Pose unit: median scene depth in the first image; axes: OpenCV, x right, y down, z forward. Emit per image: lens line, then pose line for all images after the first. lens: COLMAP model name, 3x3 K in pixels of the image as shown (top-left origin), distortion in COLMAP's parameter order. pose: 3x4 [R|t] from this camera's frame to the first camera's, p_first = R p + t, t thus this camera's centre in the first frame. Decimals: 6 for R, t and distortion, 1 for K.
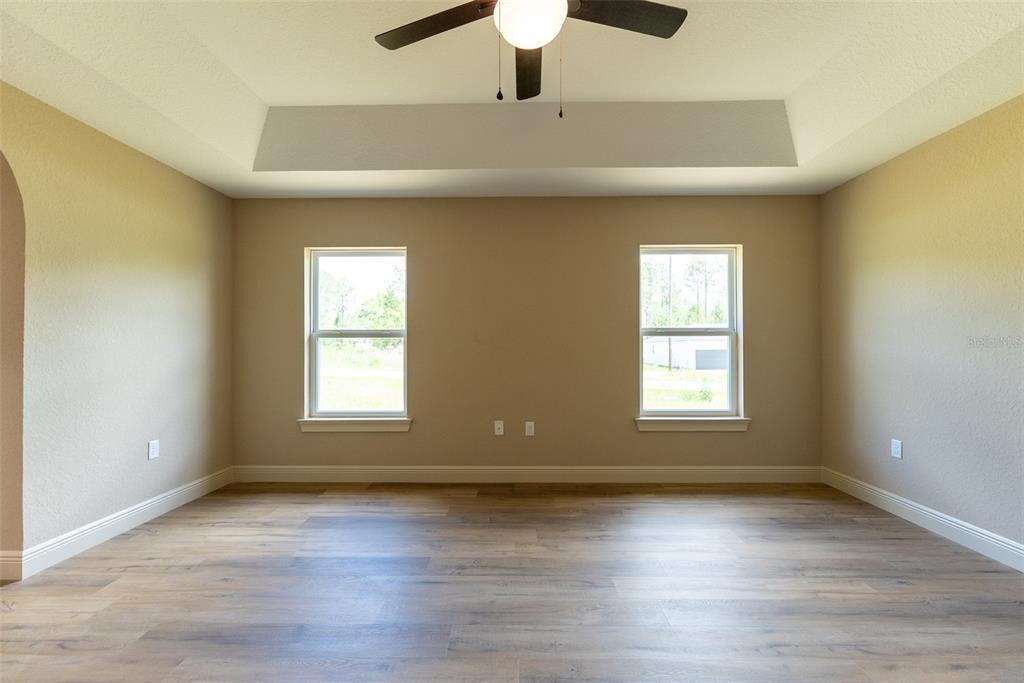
lens RADIAL K [[409.1, 0, 515.2], [0, 409.1, 343.4], [0, 0, 1]] dist [-0.000338, -0.000614]
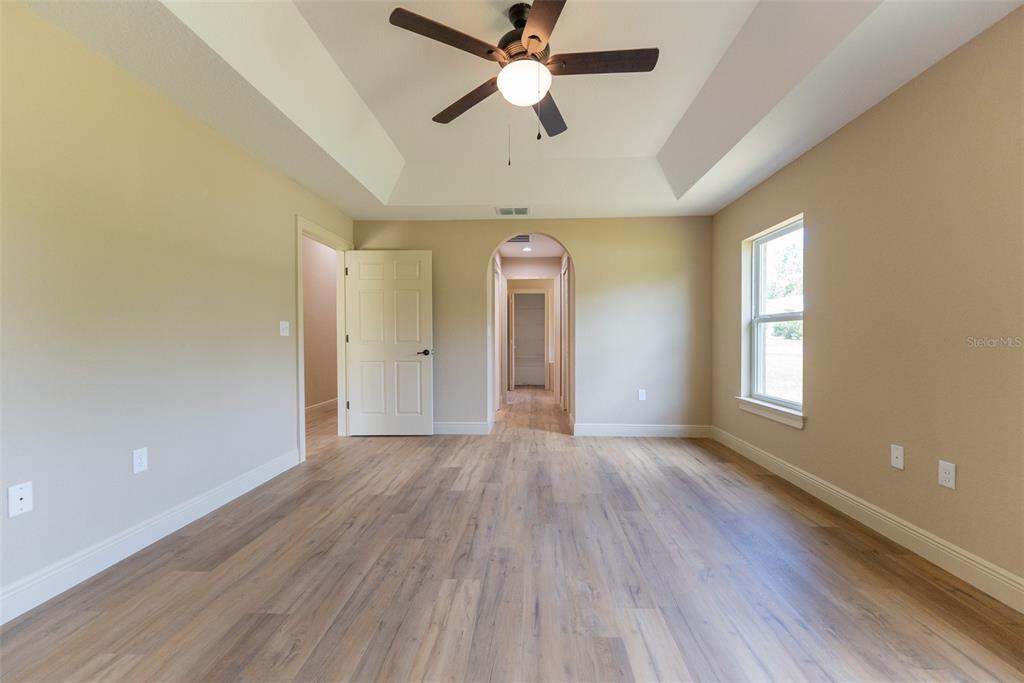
lens RADIAL K [[409.1, 0, 515.2], [0, 409.1, 343.4], [0, 0, 1]] dist [-0.000338, -0.000614]
pose [[-0.031865, 0.017635, -0.999337, 0.634629], [0.011327, 0.999786, 0.017282, 0.014883], [0.999428, -0.010769, -0.032058, 0.451808]]
